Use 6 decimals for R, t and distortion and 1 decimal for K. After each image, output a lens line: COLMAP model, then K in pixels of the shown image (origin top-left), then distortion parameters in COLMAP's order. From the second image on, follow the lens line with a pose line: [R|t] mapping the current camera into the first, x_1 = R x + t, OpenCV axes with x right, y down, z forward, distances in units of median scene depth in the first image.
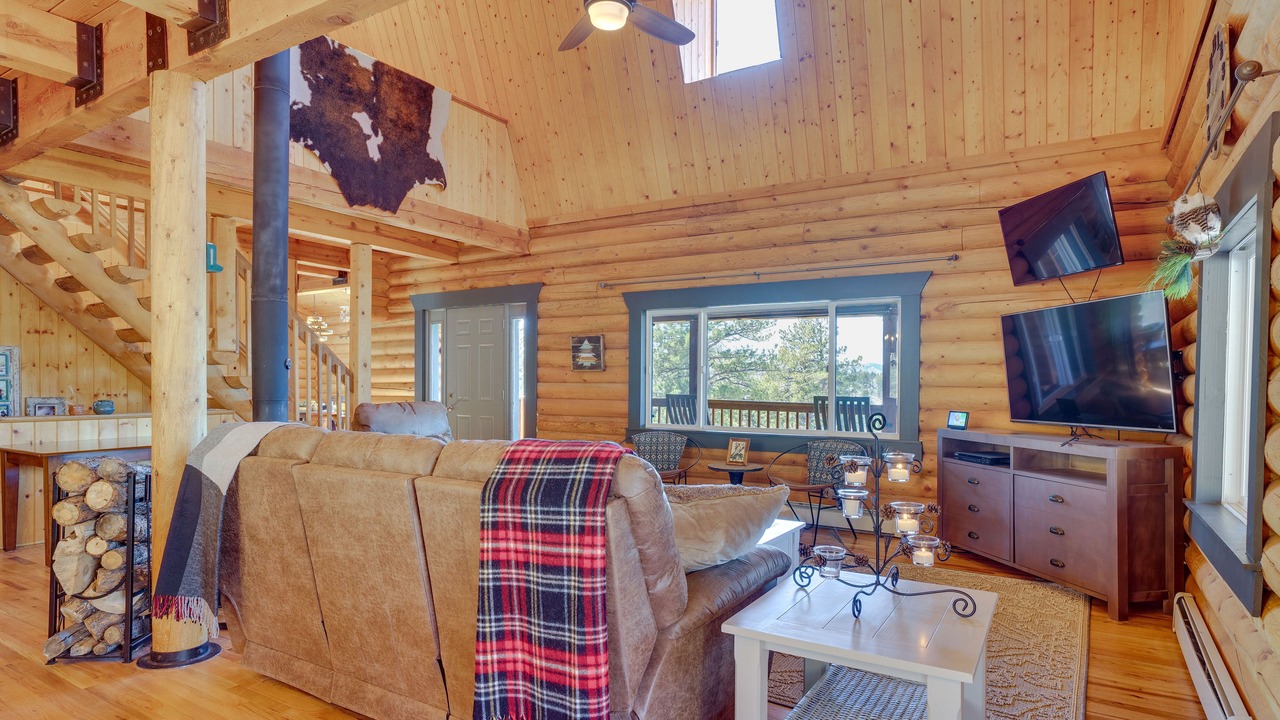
lens RADIAL K [[699.7, 0, 641.3], [0, 699.7, 369.0], [0, 0, 1]] dist [0.001016, 0.000127]
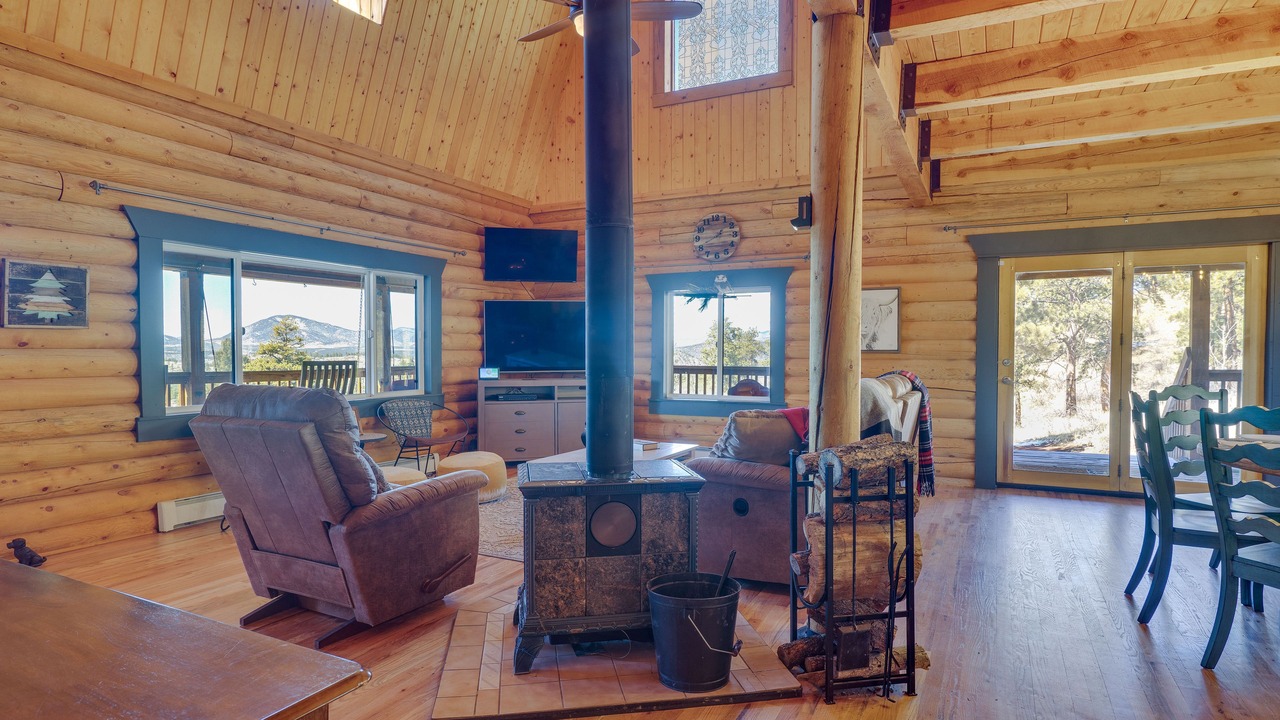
lens RADIAL K [[699.7, 0, 640.2], [0, 699.7, 364.3], [0, 0, 1]] dist [0.001016, 0.000127]
pose [[-0.090646, -0.015147, 0.995768, -0.743815], [0.000431, 0.999884, 0.015249, 0.026066], [-0.995883, 0.001811, -0.090629, 0.640623]]
